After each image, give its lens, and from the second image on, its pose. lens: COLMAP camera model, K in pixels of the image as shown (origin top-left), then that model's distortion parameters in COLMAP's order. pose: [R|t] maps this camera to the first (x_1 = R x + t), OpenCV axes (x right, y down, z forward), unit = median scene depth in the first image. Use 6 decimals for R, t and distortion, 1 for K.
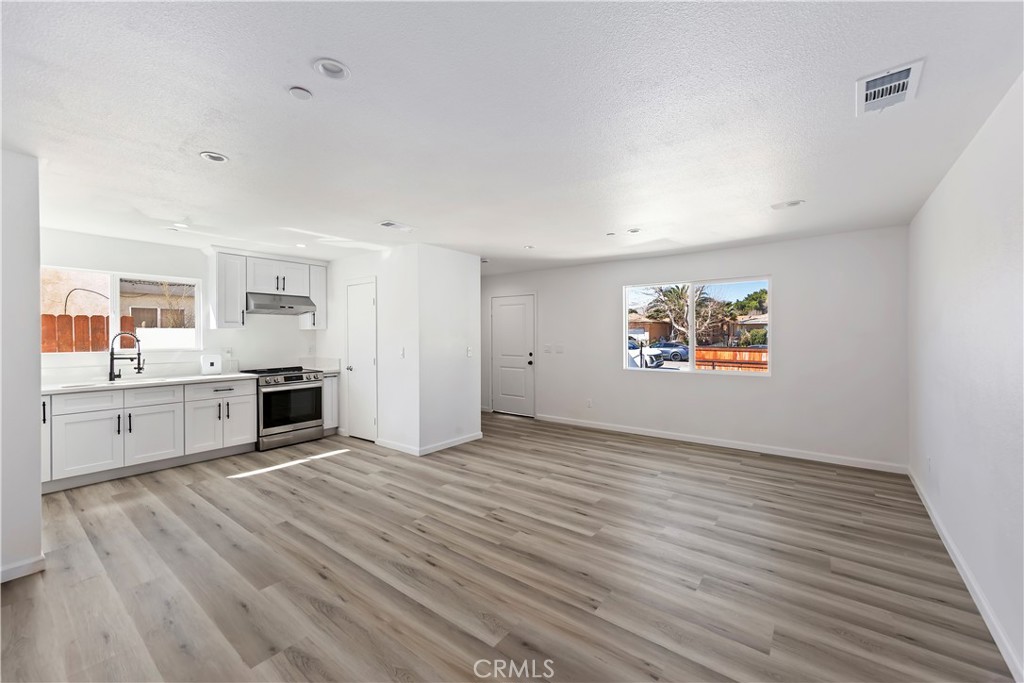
lens RADIAL K [[404.7, 0, 519.3], [0, 404.7, 338.1], [0, 0, 1]] dist [-0.002619, -0.000151]
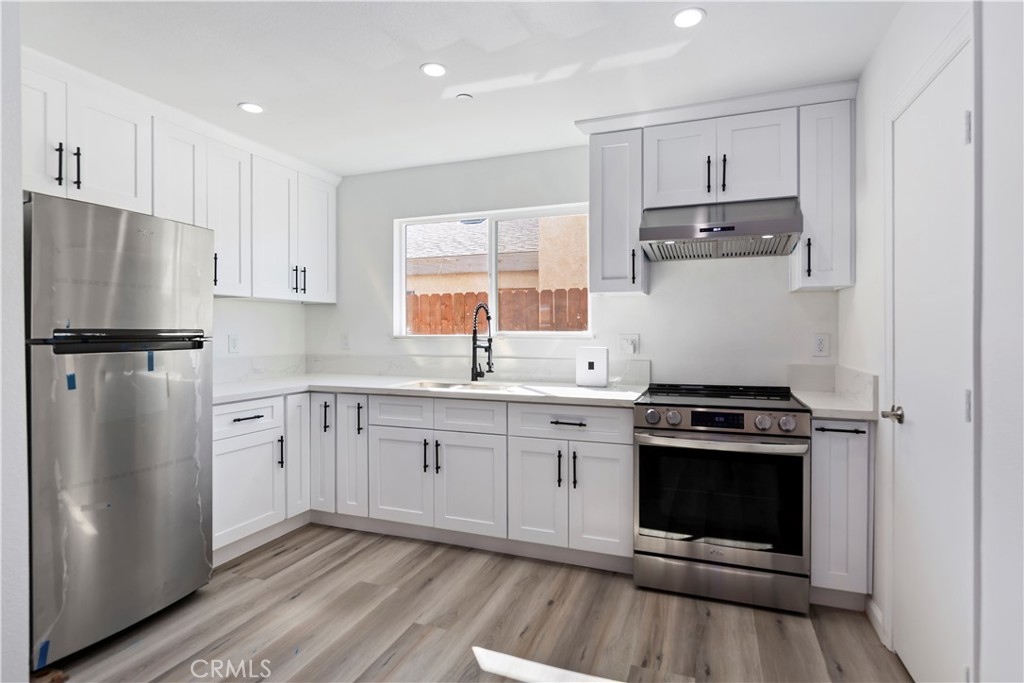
lens RADIAL K [[523.0, 0, 515.7], [0, 523.0, 331.7], [0, 0, 1]] dist [0.002854, -0.000003]
pose [[0.287116, 0.011556, -0.957826, -0.167985], [-0.004955, 0.999932, 0.010579, 0.016417], [0.957883, 0.001708, 0.287154, 0.725173]]
